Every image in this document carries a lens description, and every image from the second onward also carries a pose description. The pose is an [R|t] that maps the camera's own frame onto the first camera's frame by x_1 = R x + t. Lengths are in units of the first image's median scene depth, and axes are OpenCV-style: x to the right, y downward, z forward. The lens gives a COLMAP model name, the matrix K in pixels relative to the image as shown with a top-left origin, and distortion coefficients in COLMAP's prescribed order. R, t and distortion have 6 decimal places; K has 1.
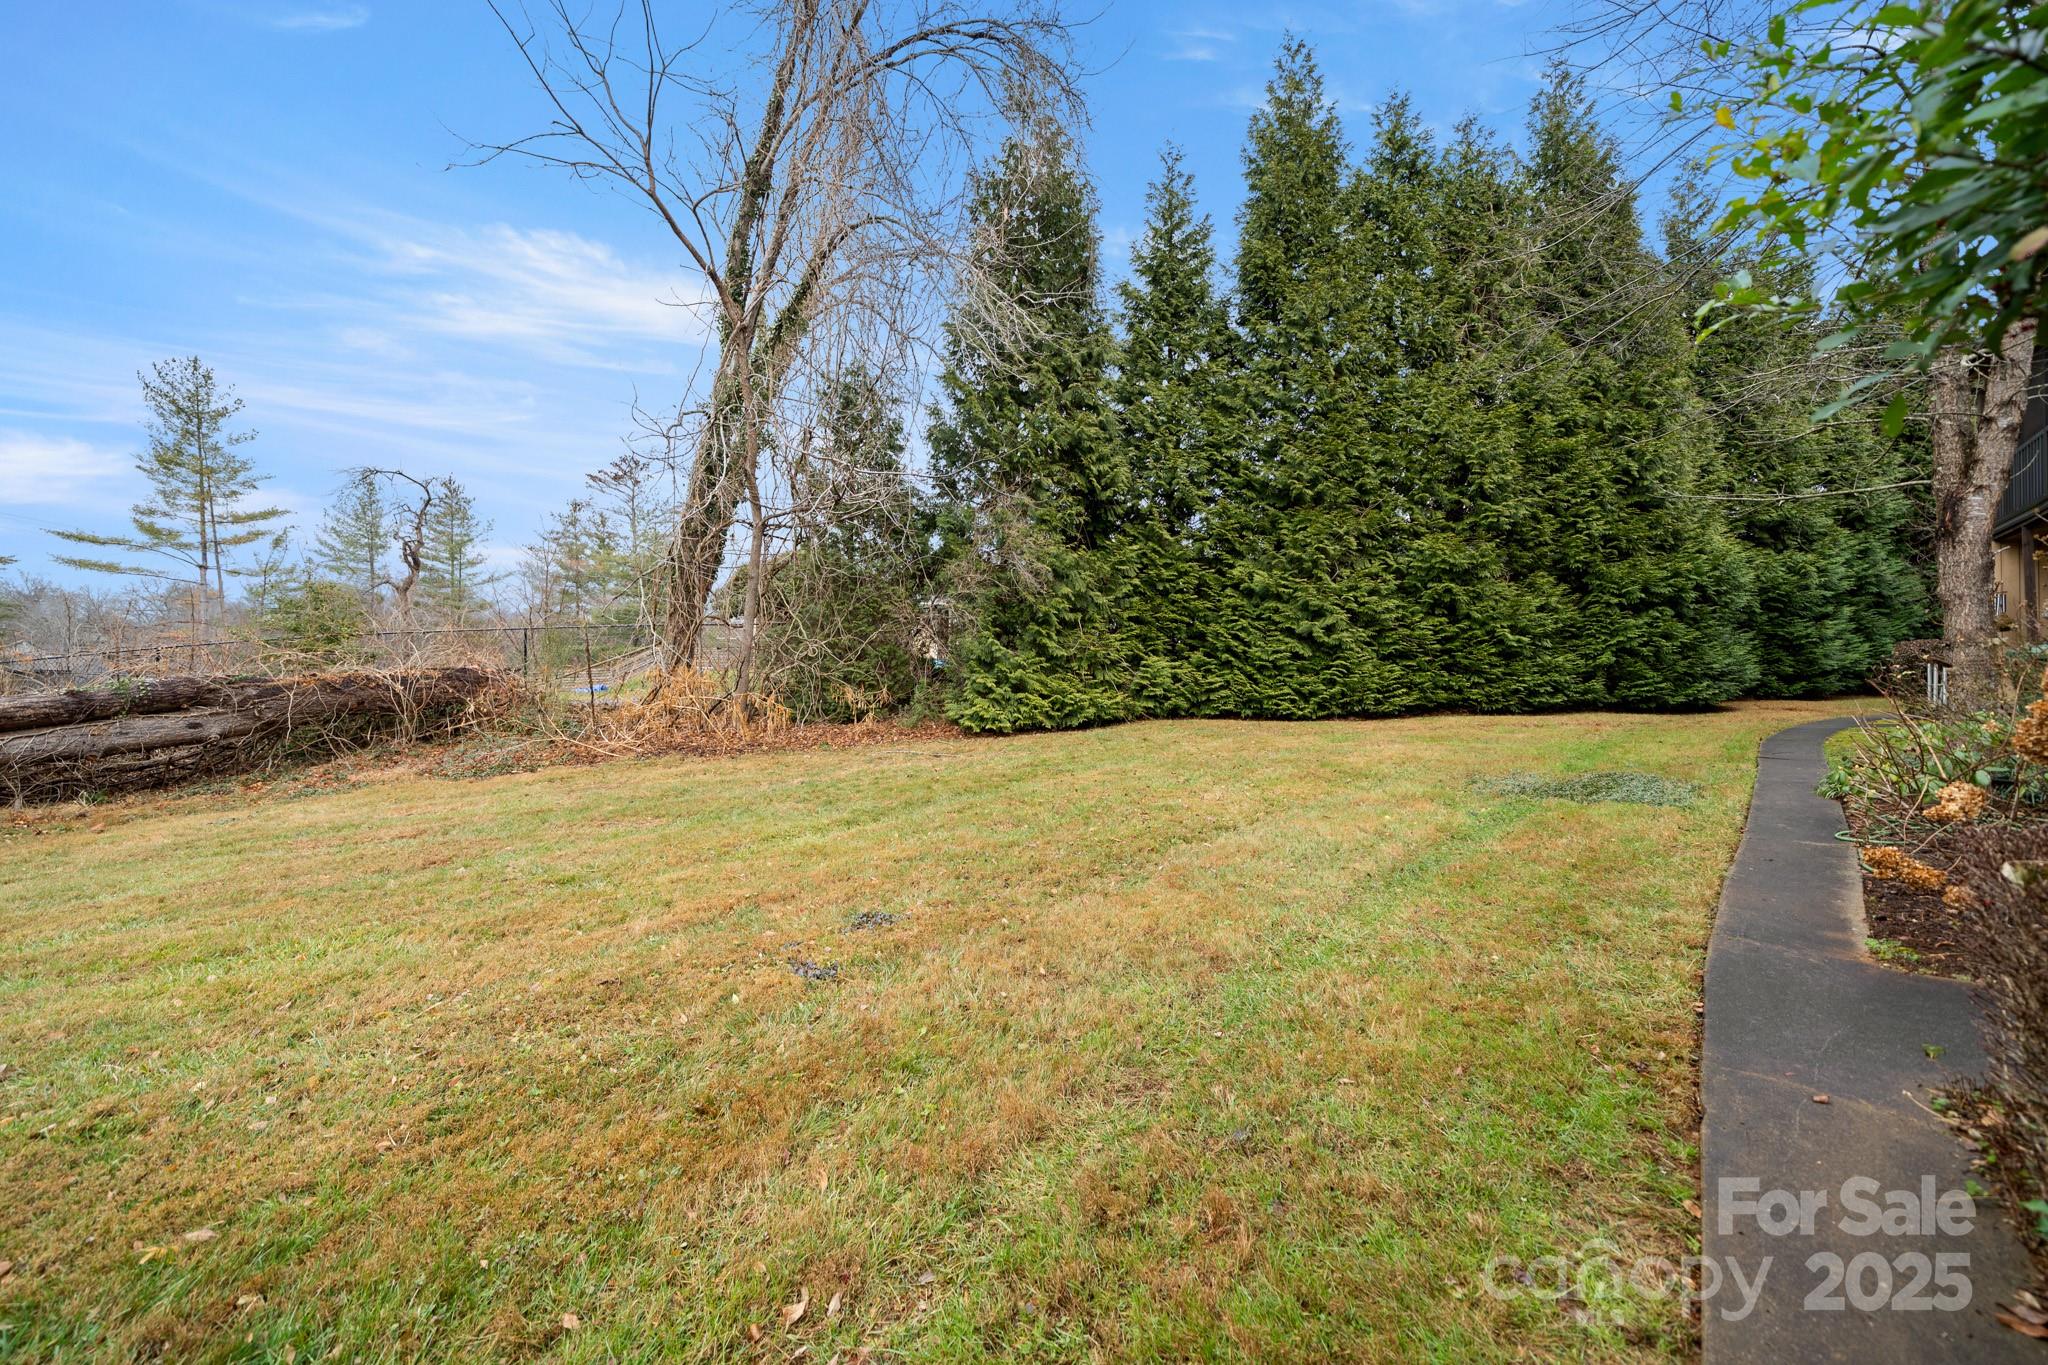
lens RADIAL K [[799.1, 0, 1091.6], [0, 799.1, 701.6], [0, 0, 1]] dist [-0.000707, -0.000068]
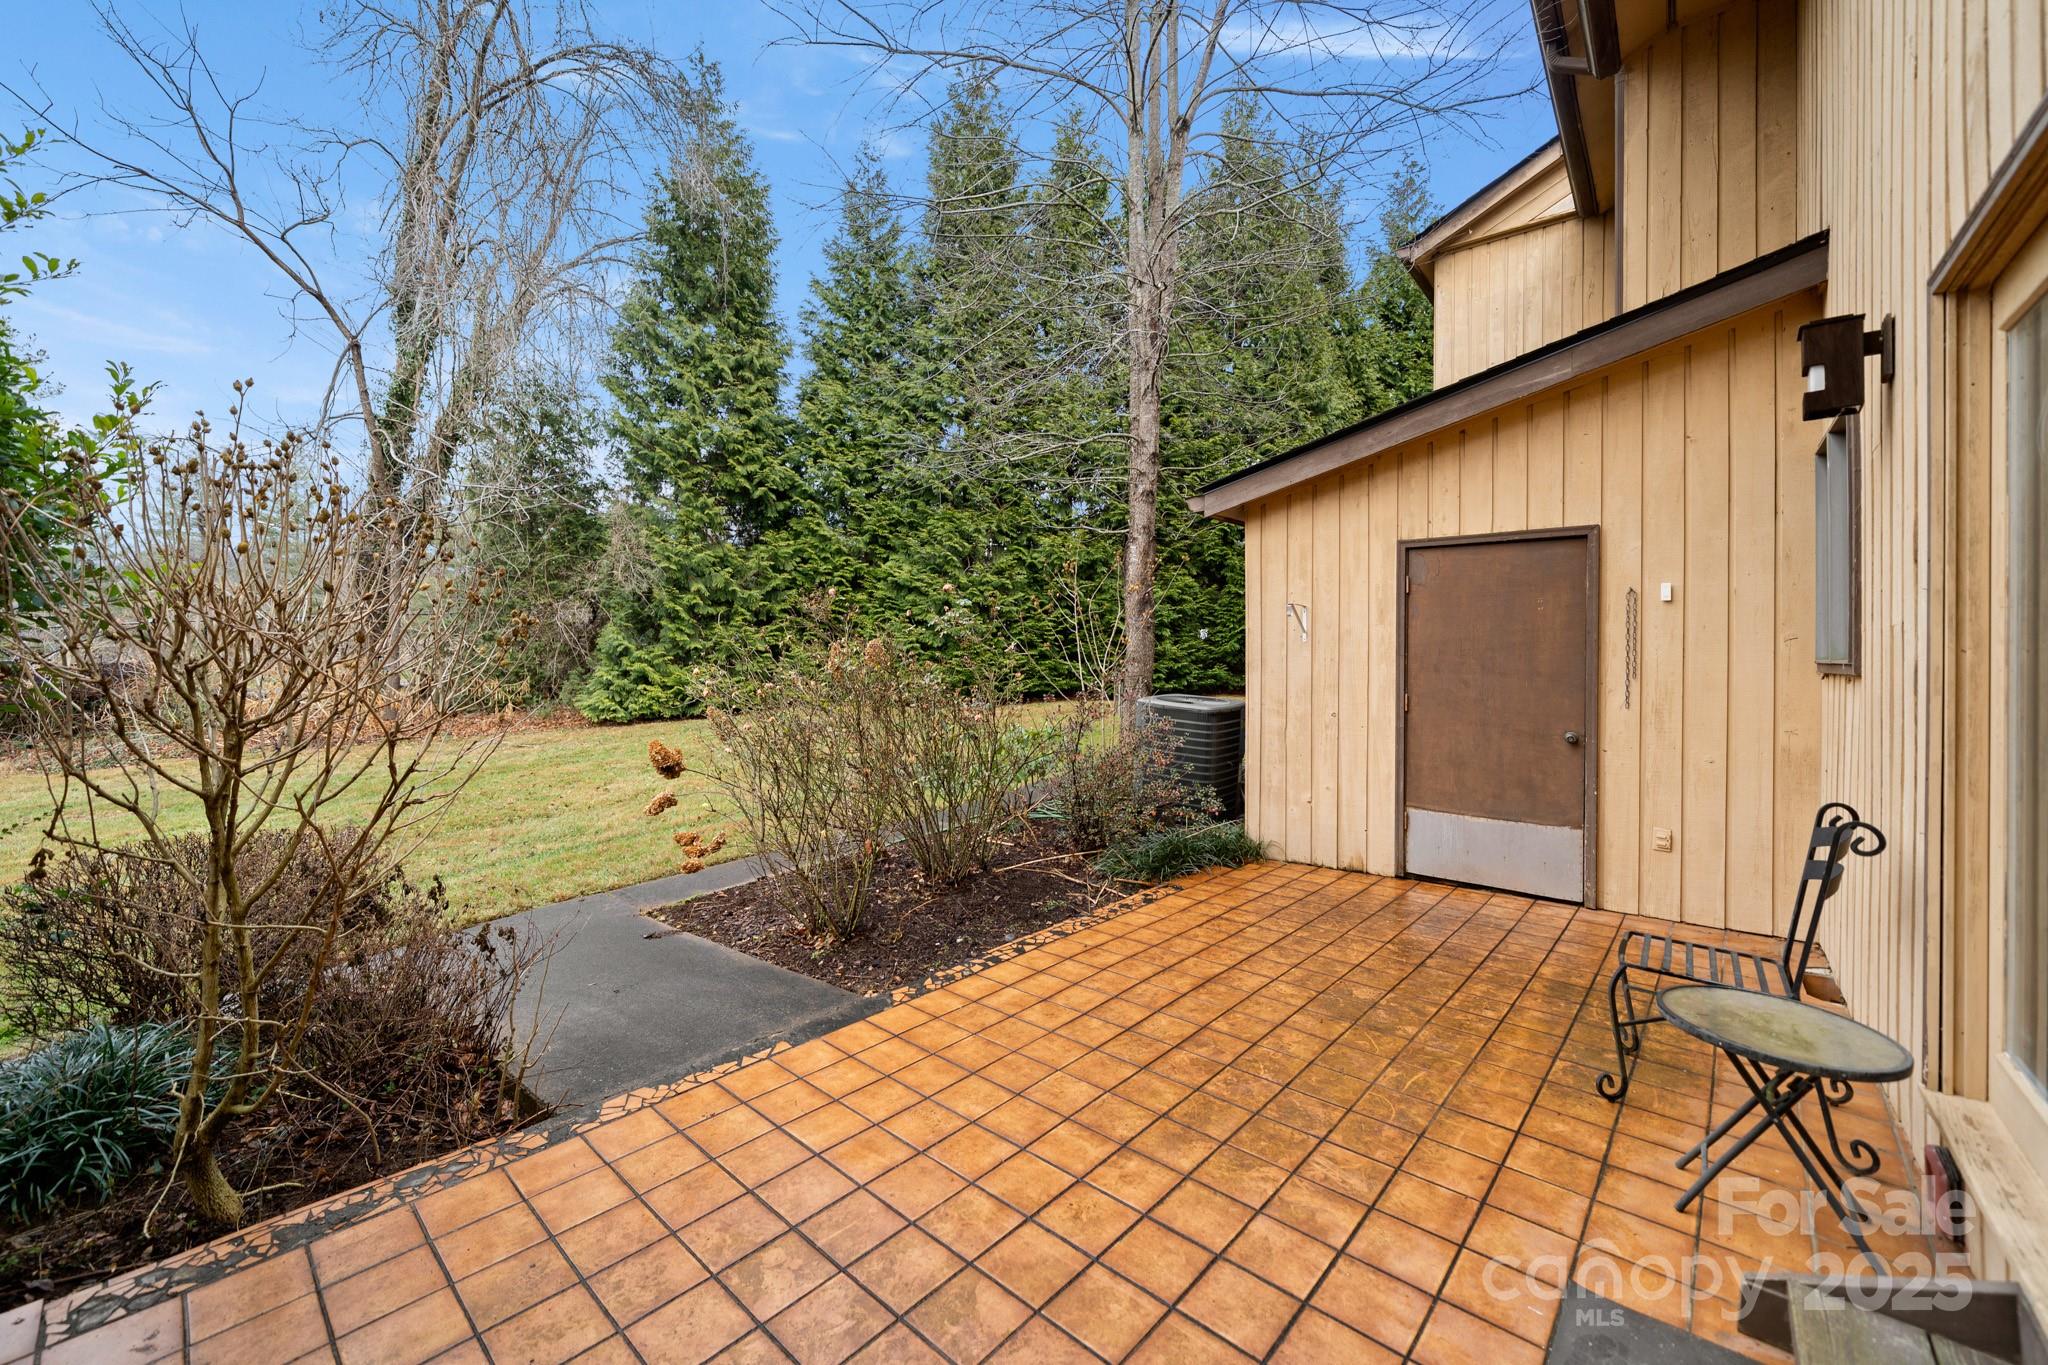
lens RADIAL K [[827.1, 0, 1024.0], [0, 827.1, 682.5], [0, 0, 1]] dist [0.000551, 0.000144]
pose [[0.999487, -0.006662, 0.031314, 0.341394], [0.006207, 0.999874, 0.014617, -0.023370], [-0.031407, -0.014416, 0.999403, -0.109080]]
